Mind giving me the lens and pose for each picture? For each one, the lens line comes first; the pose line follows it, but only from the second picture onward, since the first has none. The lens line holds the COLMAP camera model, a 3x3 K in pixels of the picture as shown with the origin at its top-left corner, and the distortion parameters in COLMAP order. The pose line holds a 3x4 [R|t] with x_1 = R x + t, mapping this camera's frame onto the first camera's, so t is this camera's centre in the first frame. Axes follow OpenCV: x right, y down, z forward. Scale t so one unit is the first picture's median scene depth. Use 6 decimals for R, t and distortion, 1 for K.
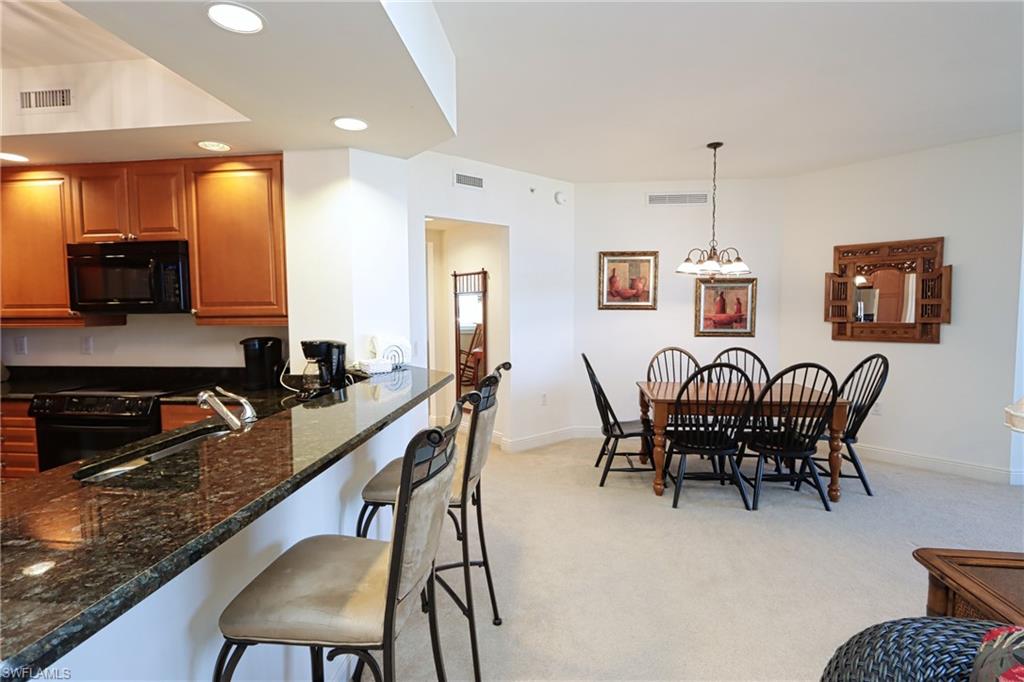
lens RADIAL K [[493.0, 0, 507.6], [0, 493.0, 340.7], [0, 0, 1]] dist [-0.017227, 0.001338]
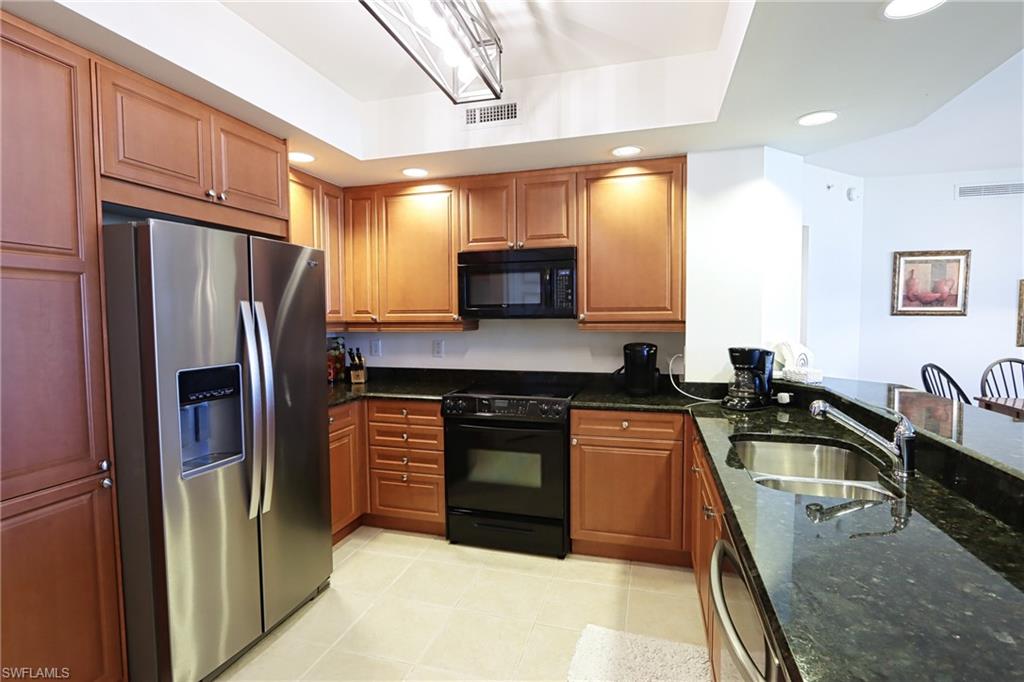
lens RADIAL K [[493.0, 0, 507.6], [0, 493.0, 340.7], [0, 0, 1]] dist [-0.017227, 0.001338]
pose [[0.981602, 0.009457, -0.190707, -0.480198], [-0.011763, 0.999871, -0.010967, 0.001863], [0.190578, 0.013008, 0.981586, -0.019663]]
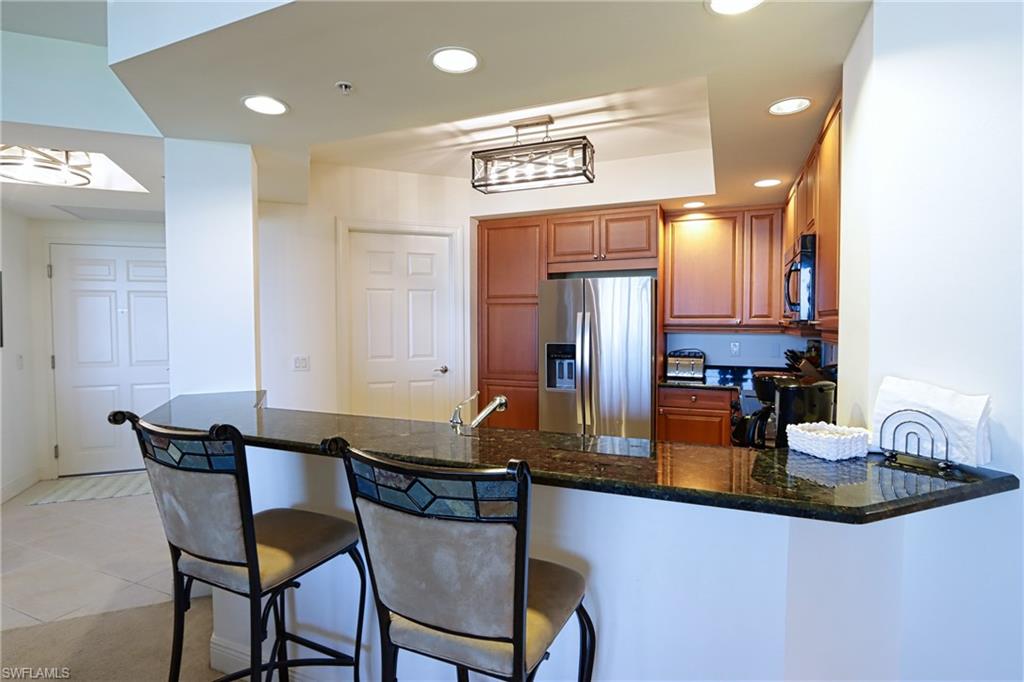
lens RADIAL K [[507.8, 0, 507.8], [0, 507.8, 338.1], [0, 0, 1]] dist [-0.000753, -0.000029]
pose [[-0.302289, 0.040050, -0.952375, 0.222345], [-0.058286, 0.996471, 0.060405, -0.044984], [0.951433, 0.073770, -0.298888, 0.628568]]
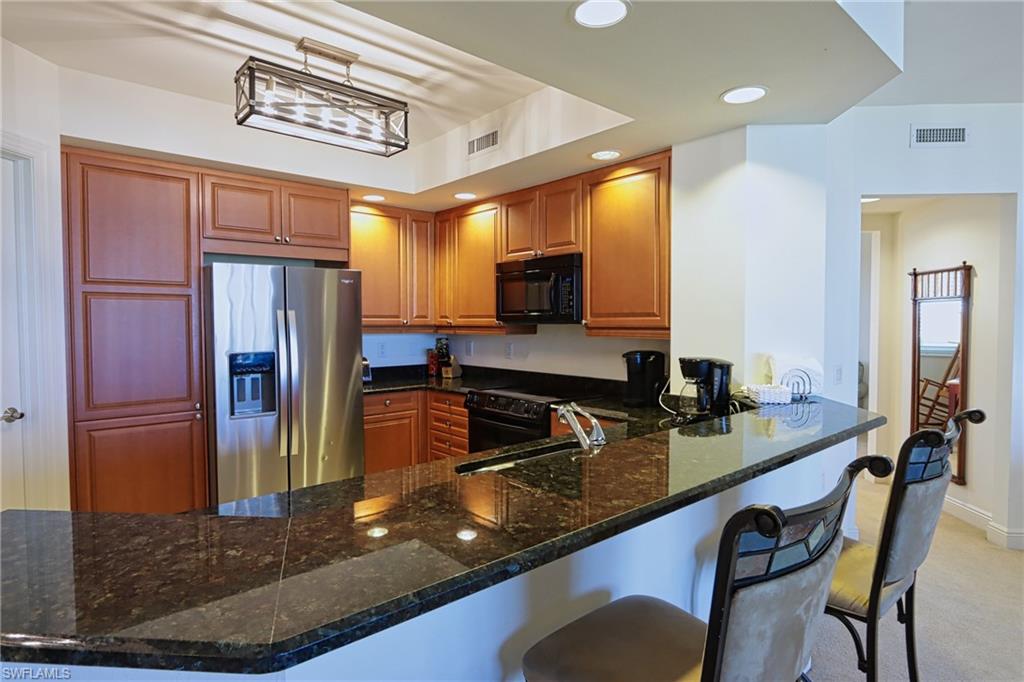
lens RADIAL K [[550.3, 0, 508.1], [0, 550.3, 340.8], [0, 0, 1]] dist [-0.014364, 0.001201]
pose [[0.723601, 0.031156, -0.689515, 0.023952], [-0.049029, 0.998777, -0.006323, -0.005647], [0.688475, 0.038382, 0.724244, 0.056855]]
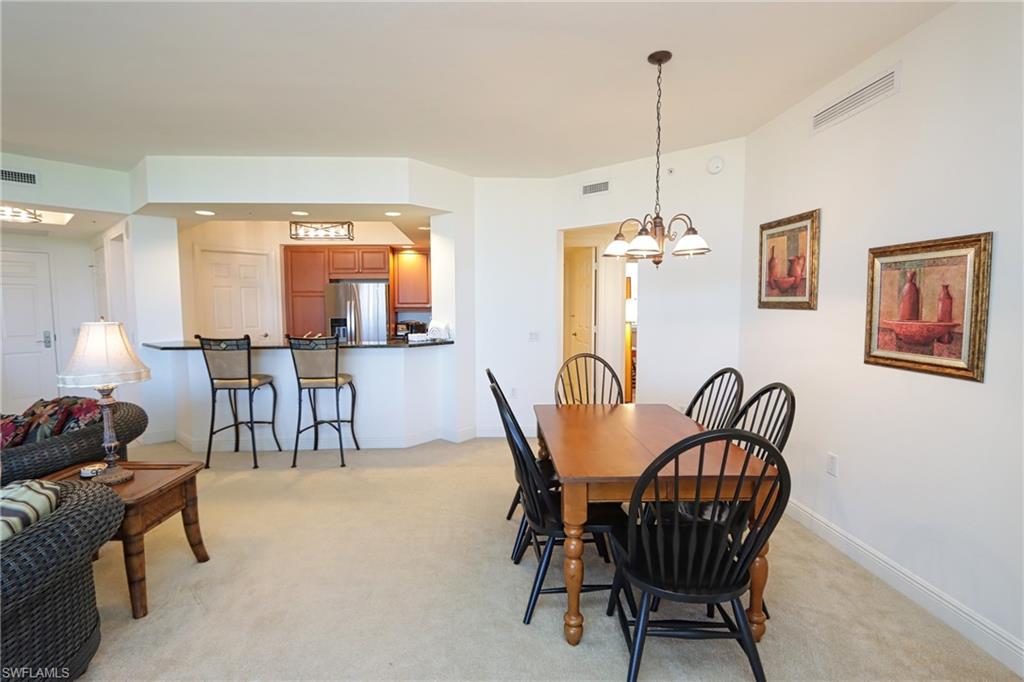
lens RADIAL K [[474.1, 0, 507.7], [0, 474.1, 341.5], [0, 0, 1]] dist [-0.015004, 0.000721]
pose [[0.156520, 0.082089, -0.984258, 1.129164], [-0.062724, 0.995355, 0.073040, -0.060825], [0.985681, 0.050304, 0.160942, 0.779849]]
